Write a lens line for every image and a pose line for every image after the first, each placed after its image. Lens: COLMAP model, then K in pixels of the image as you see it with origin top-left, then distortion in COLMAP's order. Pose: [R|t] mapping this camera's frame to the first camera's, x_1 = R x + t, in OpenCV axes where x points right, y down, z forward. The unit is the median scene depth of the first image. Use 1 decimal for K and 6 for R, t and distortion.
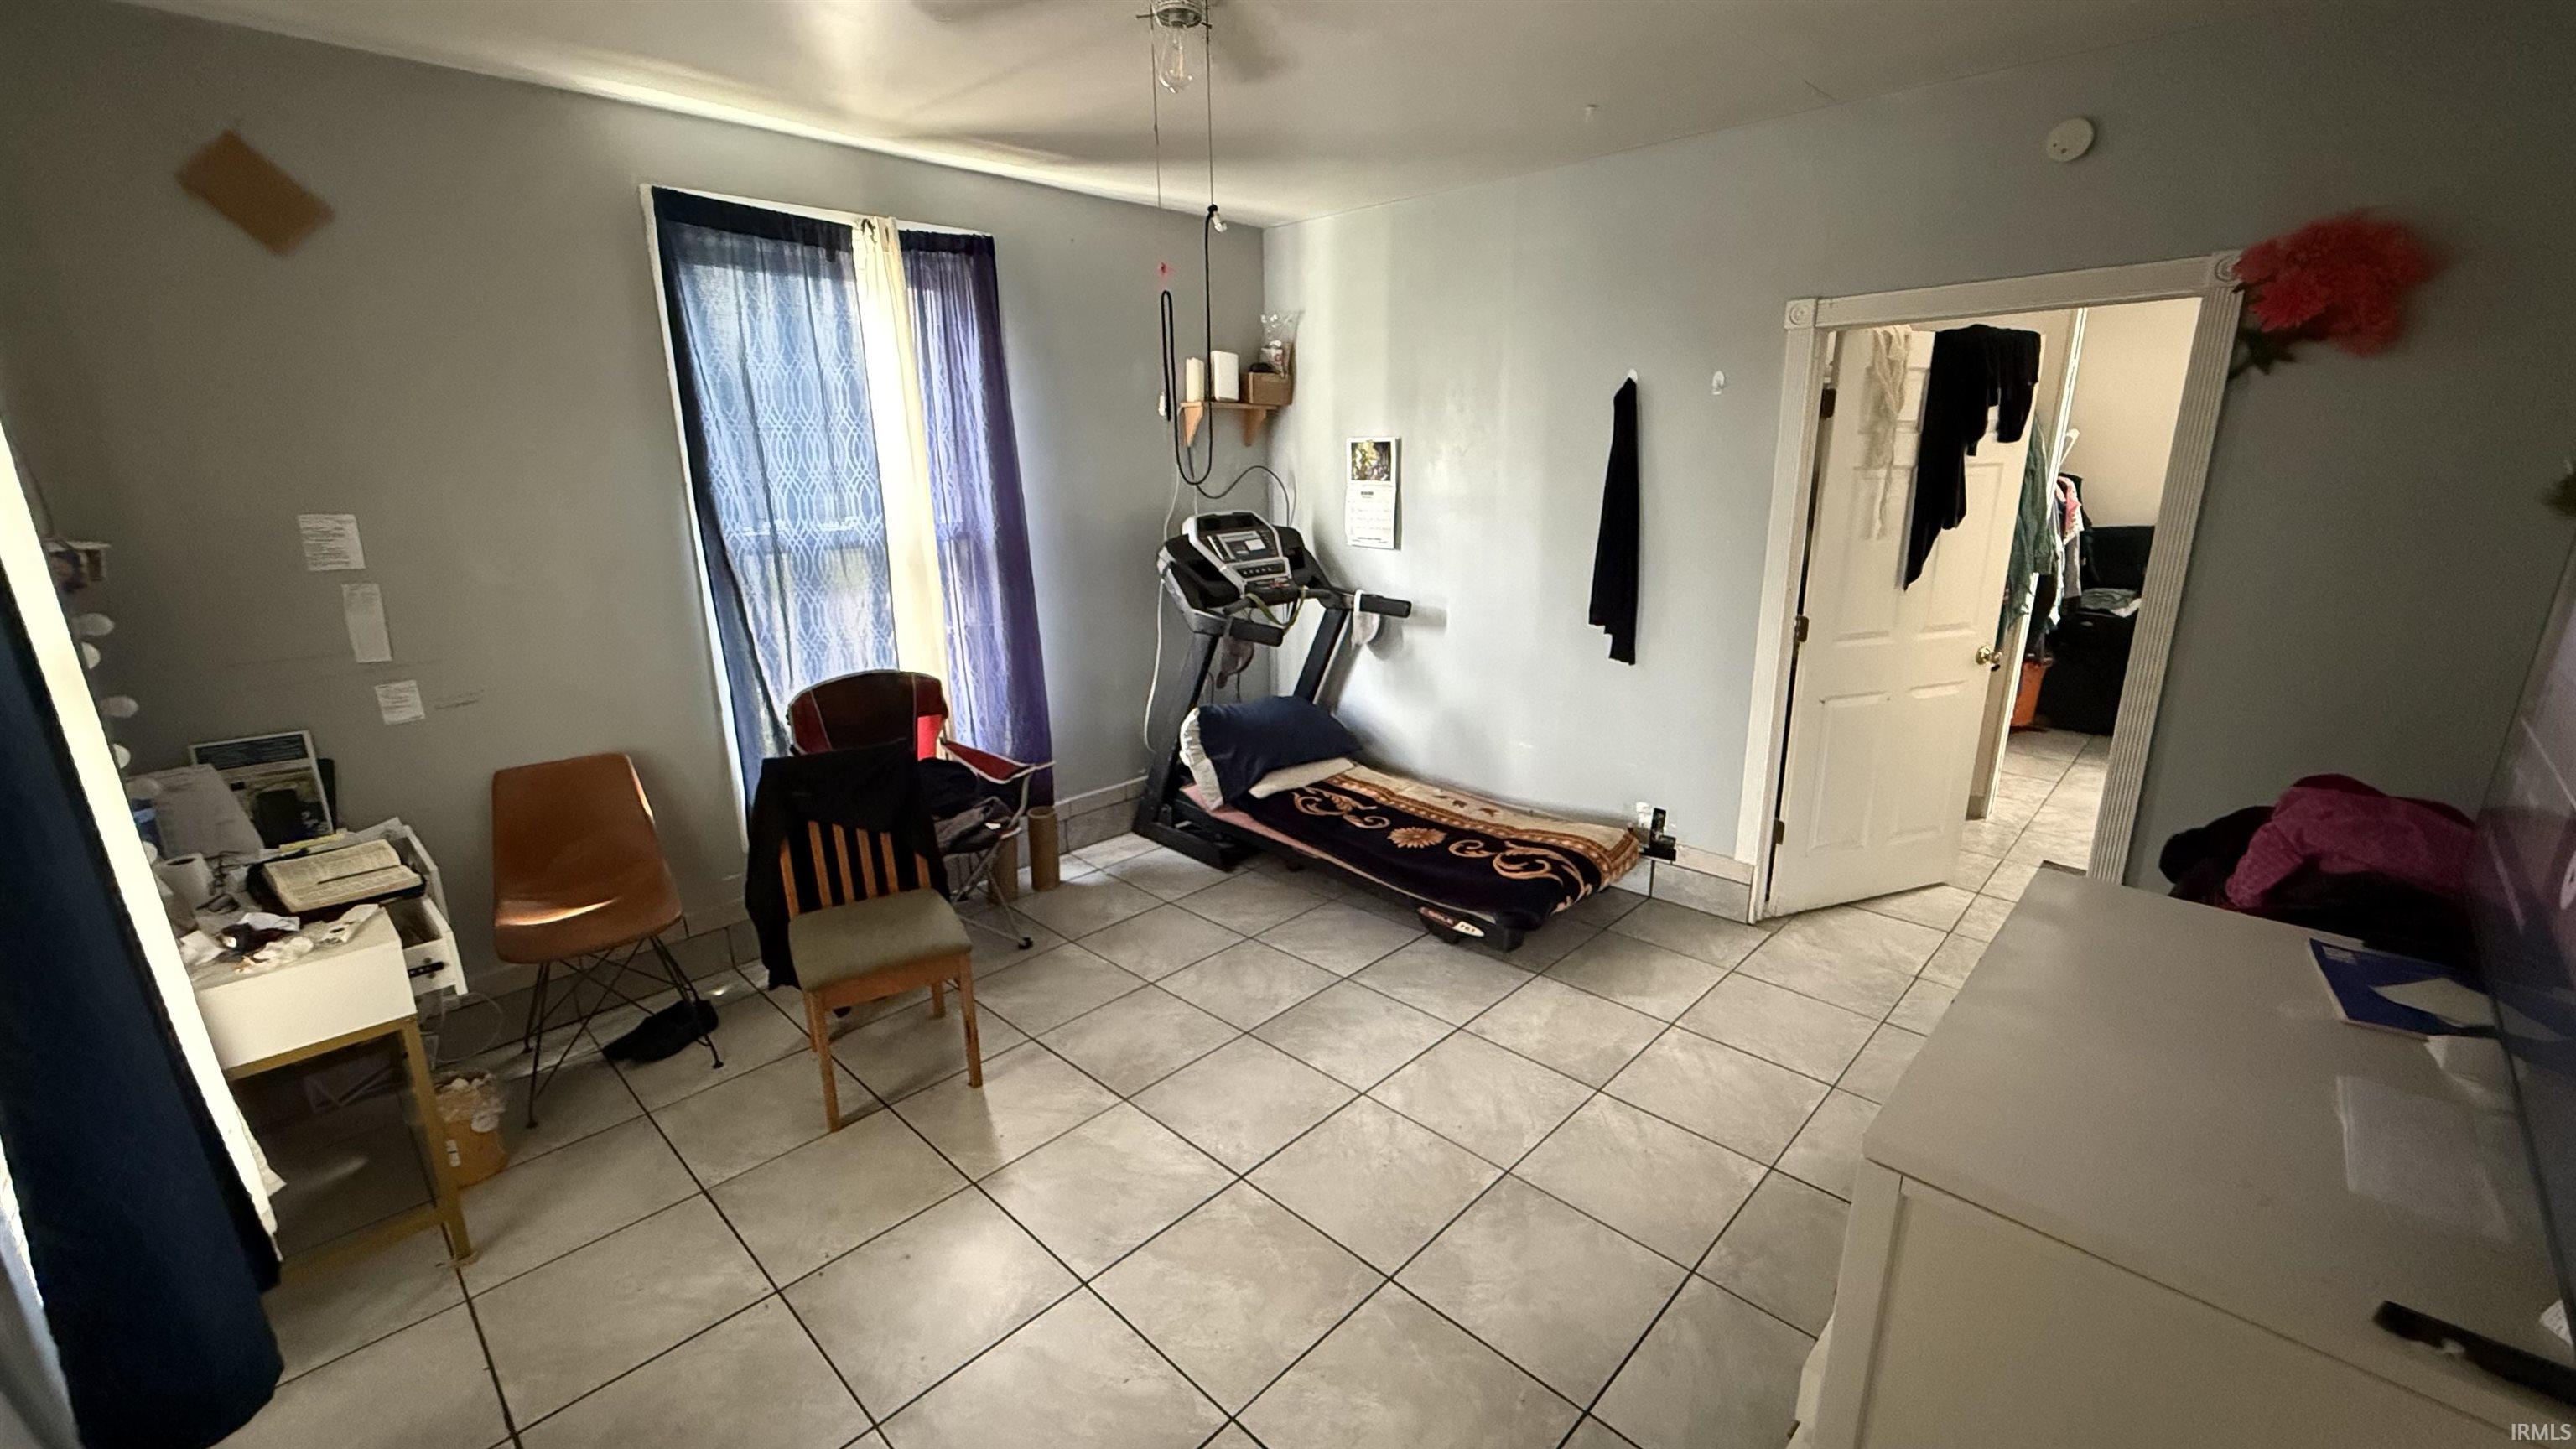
lens RADIAL K [[1036.1, 0, 1302.8], [0, 1036.1, 728.7], [0, 0, 1]] dist [-0.003996, -0.000134]
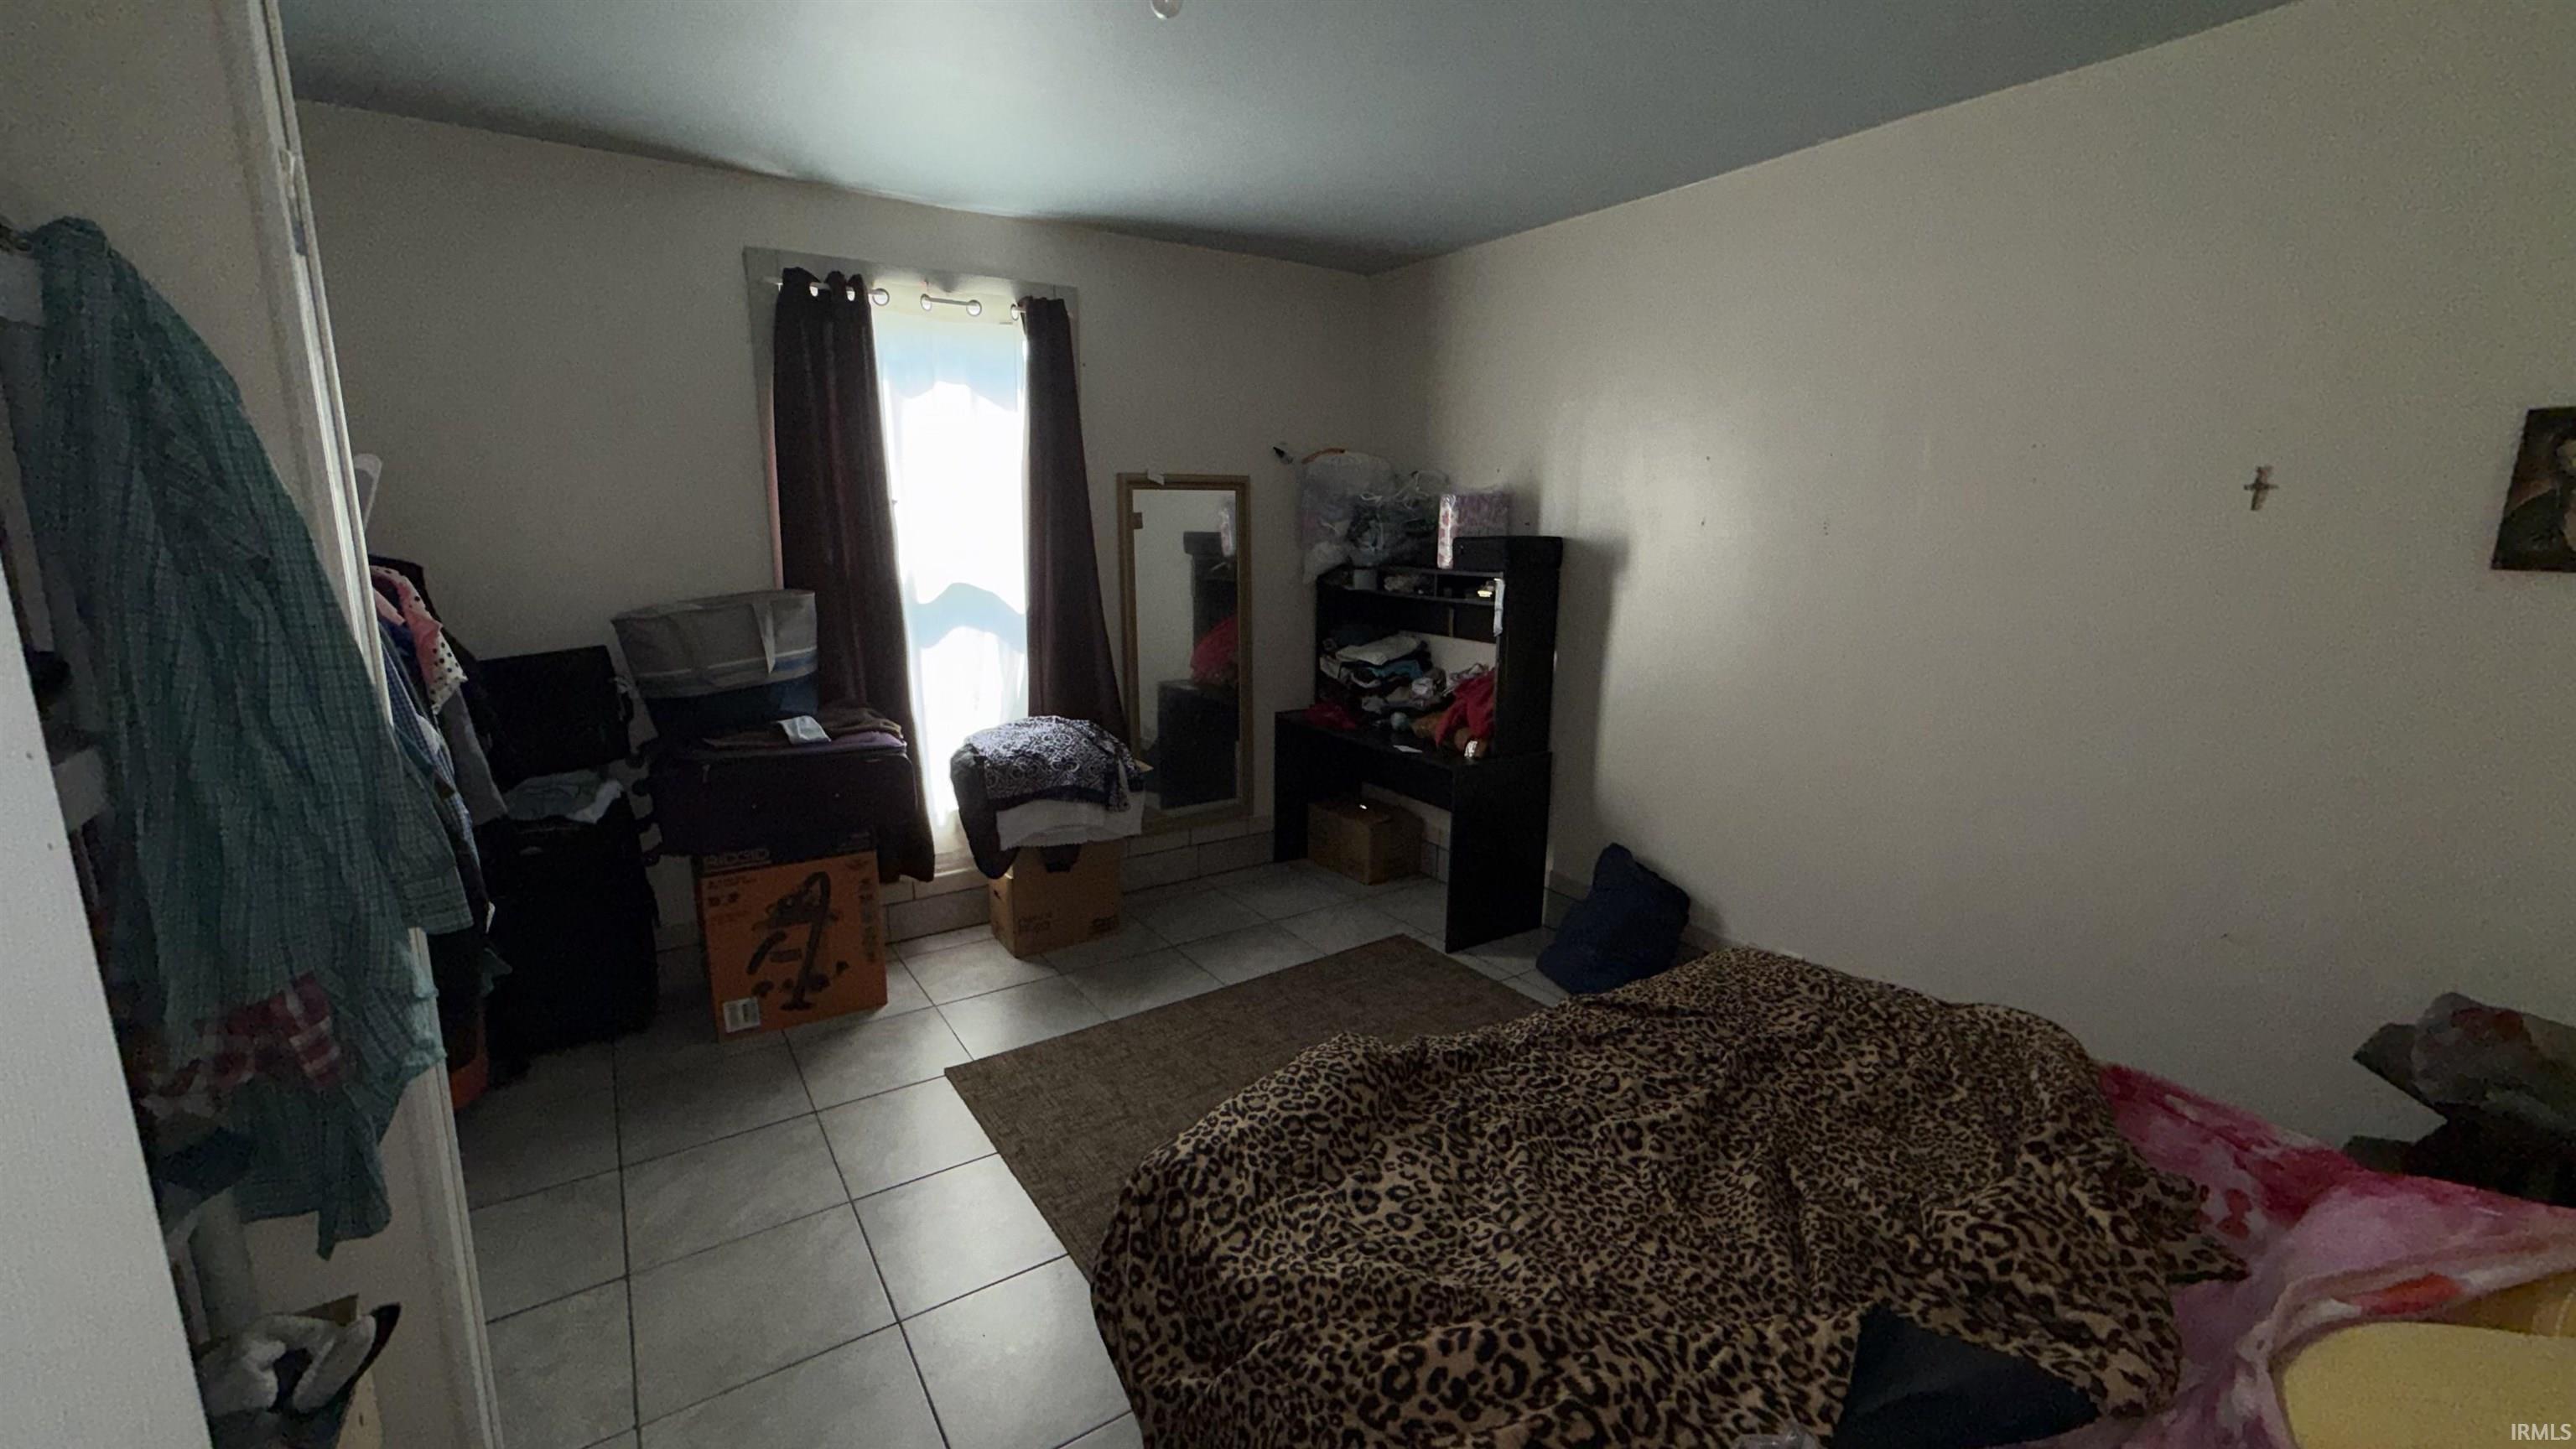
lens RADIAL K [[1036.1, 0, 1291.8], [0, 1036.1, 716.2], [0, 0, 1]] dist [-0.003996, -0.000134]
pose [[0.219442, -0.181679, 0.958560, 0.467062], [0.256295, 0.958736, 0.123039, -0.162038], [-0.941360, 0.218674, 0.256951, 0.642108]]
